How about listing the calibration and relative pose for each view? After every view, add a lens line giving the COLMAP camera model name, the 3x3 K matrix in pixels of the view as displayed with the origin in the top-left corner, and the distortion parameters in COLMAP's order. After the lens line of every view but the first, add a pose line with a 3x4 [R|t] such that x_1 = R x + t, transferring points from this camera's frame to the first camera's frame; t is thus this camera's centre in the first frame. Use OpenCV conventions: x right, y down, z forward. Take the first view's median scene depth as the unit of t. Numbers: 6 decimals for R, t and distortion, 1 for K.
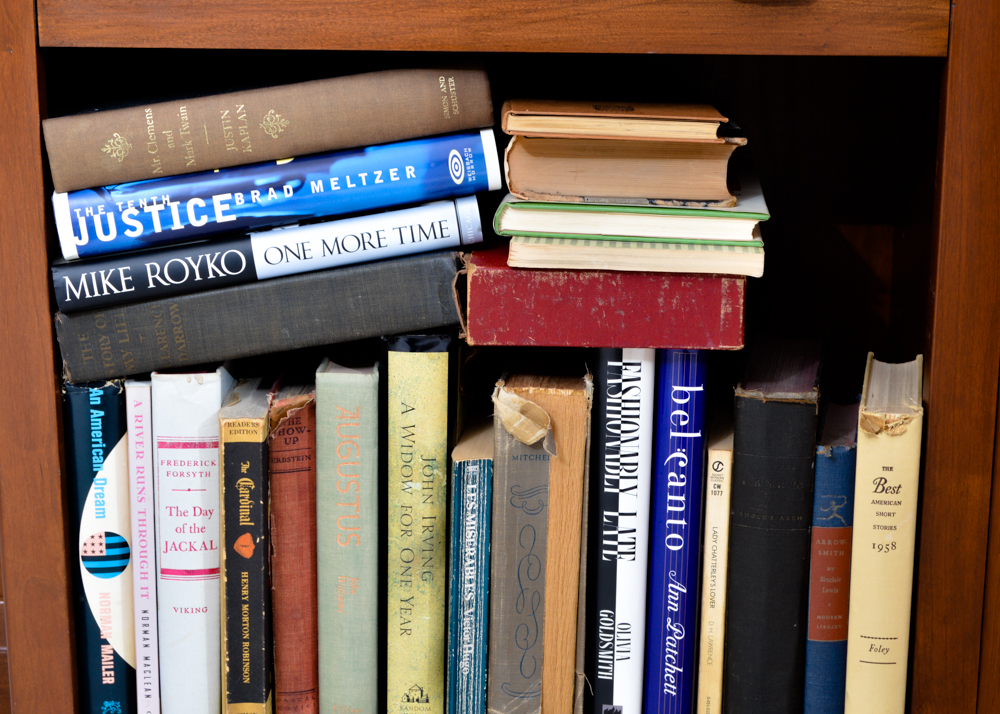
lens RADIAL K [[2045.1, 0, 532.8], [0, 2045.1, 415.1], [0, 0, 1]] dist [-0.043684, 0.000000]
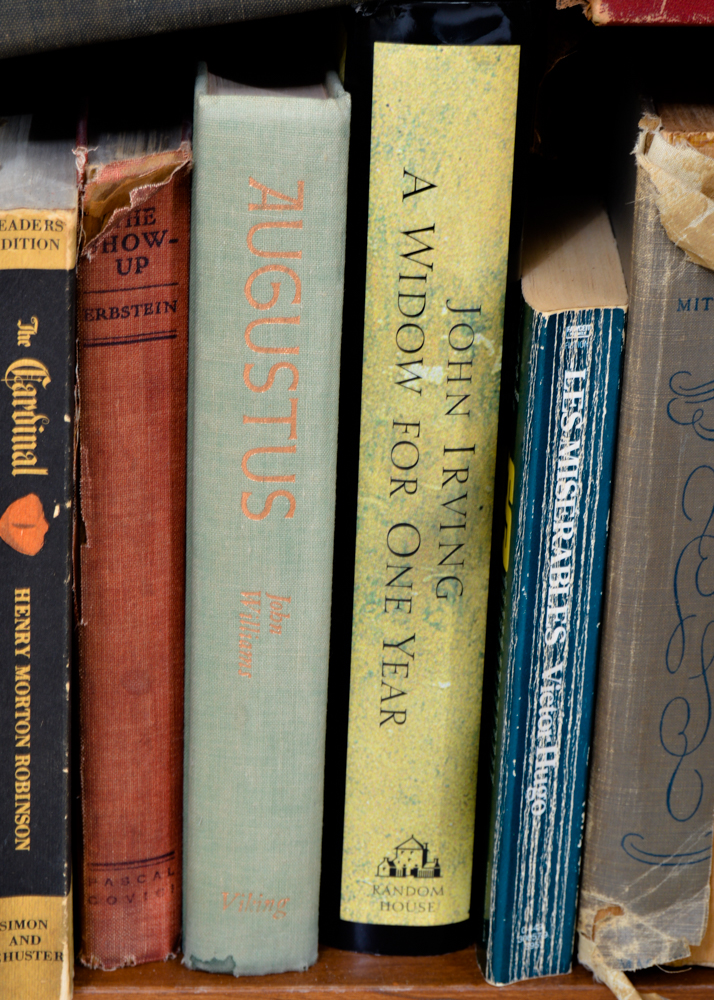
lens RADIAL K [[2856.4, 0, 358.7], [0, 2856.4, 502.0], [0, 0, 1]] dist [-0.030915, 0.000000]
pose [[0.996400, -0.011402, 0.084005, -0.121955], [0.003446, 0.995542, 0.094255, 0.006065], [-0.084705, -0.093626, 0.991998, 0.430605]]
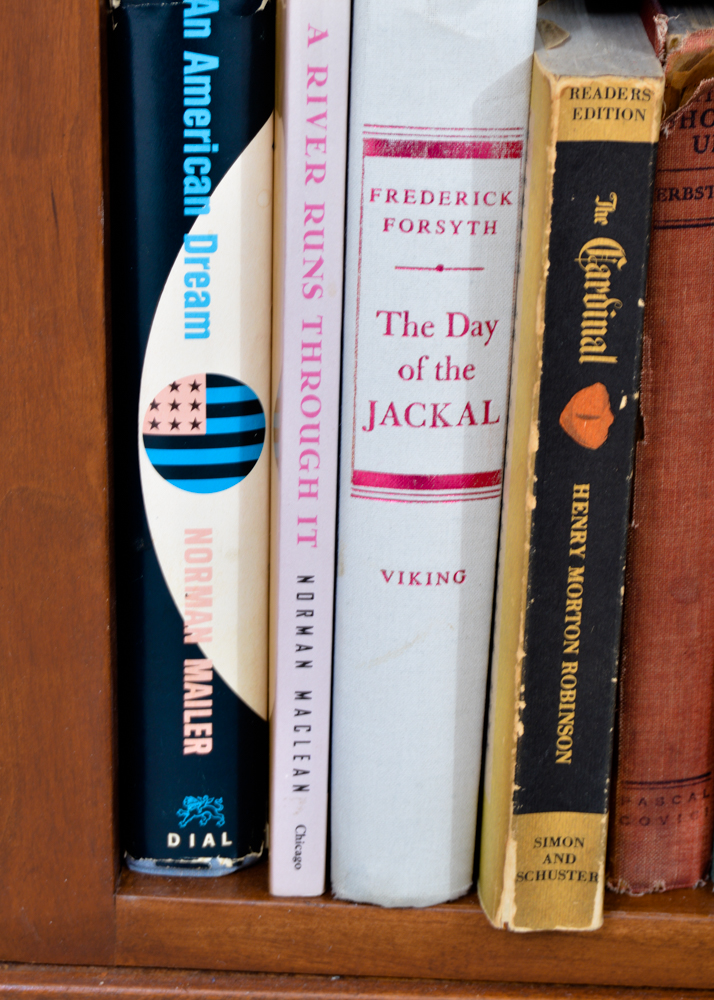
lens RADIAL K [[2856.4, 0, 360.7], [0, 2856.4, 505.3], [0, 0, 1]] dist [-0.030915, 0.000000]
pose [[0.999874, 0.015712, -0.002028, -0.181748], [-0.015412, 0.994341, 0.105108, 0.024883], [0.003668, -0.105064, 0.994459, 0.464928]]
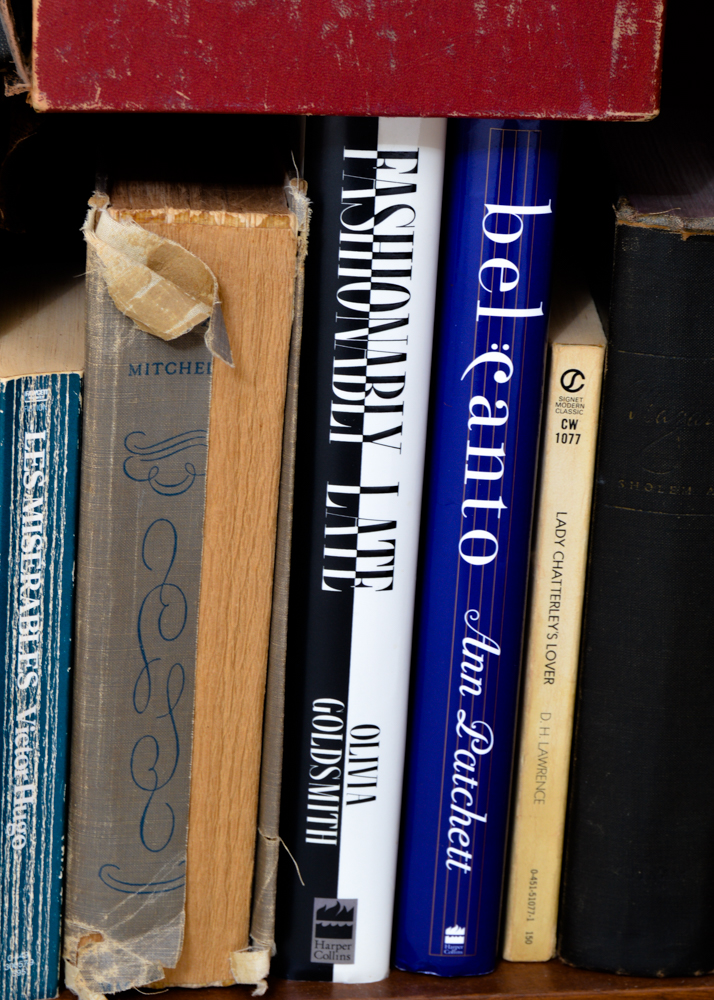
lens RADIAL K [[2856.4, 0, 360.8], [0, 2856.4, 495.0], [0, 0, 1]] dist [-0.030915, 0.000000]
pose [[0.983057, -0.023753, 0.181753, -0.072985], [0.008891, 0.996580, 0.082154, -0.002295], [-0.183083, -0.079146, 0.979906, 0.384016]]
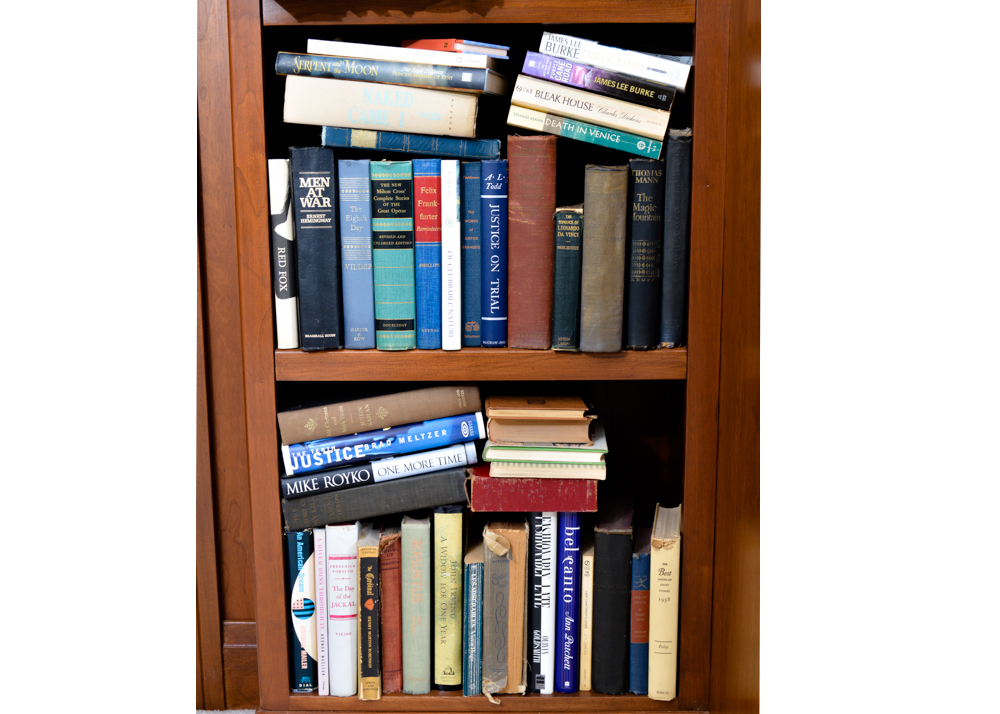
lens RADIAL K [[1286.4, 0, 482.1], [0, 1286.4, 376.3], [0, 0, 1]] dist [-0.042452, 0.000000]
pose [[0.999840, -0.016714, 0.006442, -0.026347], [0.017058, 0.998190, -0.057669, -0.096553], [-0.005466, 0.057769, 0.998315, -0.372501]]
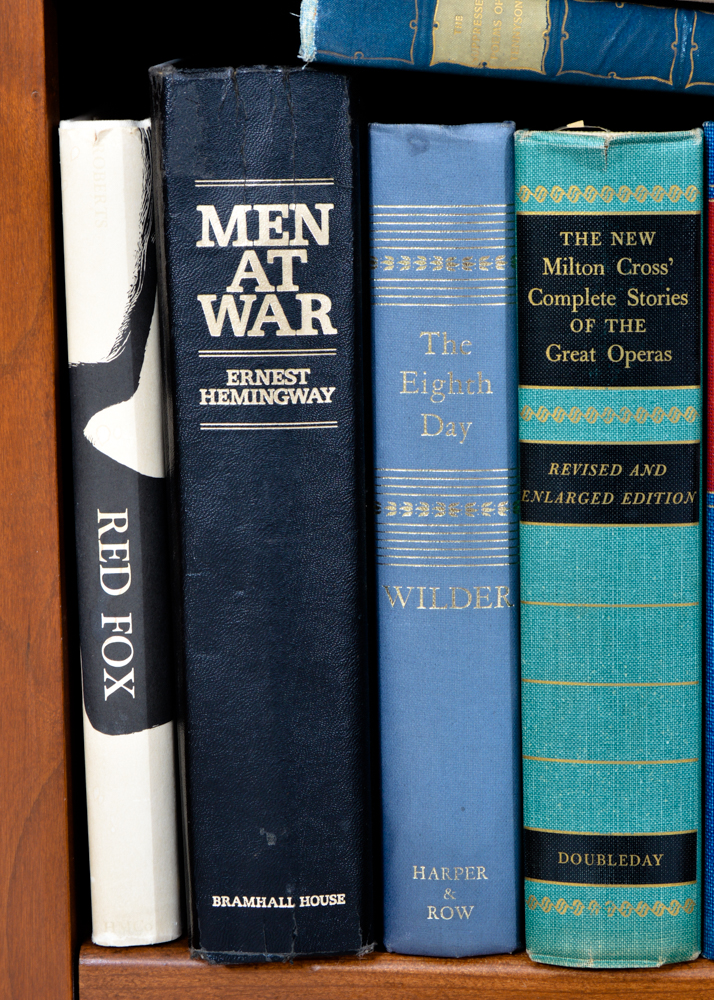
lens RADIAL K [[2856.4, 0, 358.6], [0, 2856.4, 494.9], [0, 0, 1]] dist [-0.030915, 0.000000]
pose [[0.997940, -0.005893, -0.063882, -0.120882], [0.000948, 0.997017, -0.077171, -0.257993], [0.064146, 0.076952, 0.994969, 0.272219]]
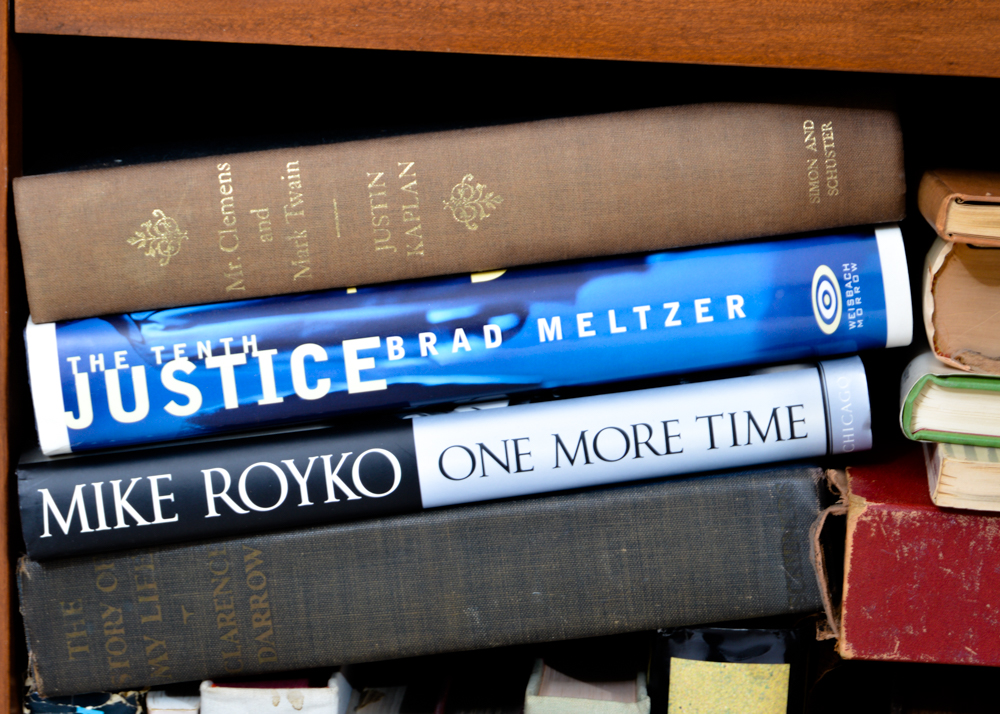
lens RADIAL K [[2856.4, 0, 523.9], [0, 2856.4, 423.1], [0, 0, 1]] dist [-0.030915, 0.000000]
pose [[0.998658, 0.037413, -0.035807, -0.083654], [-0.039410, 0.997607, -0.056806, -0.047354], [0.033596, 0.058141, 0.997743, 0.292885]]
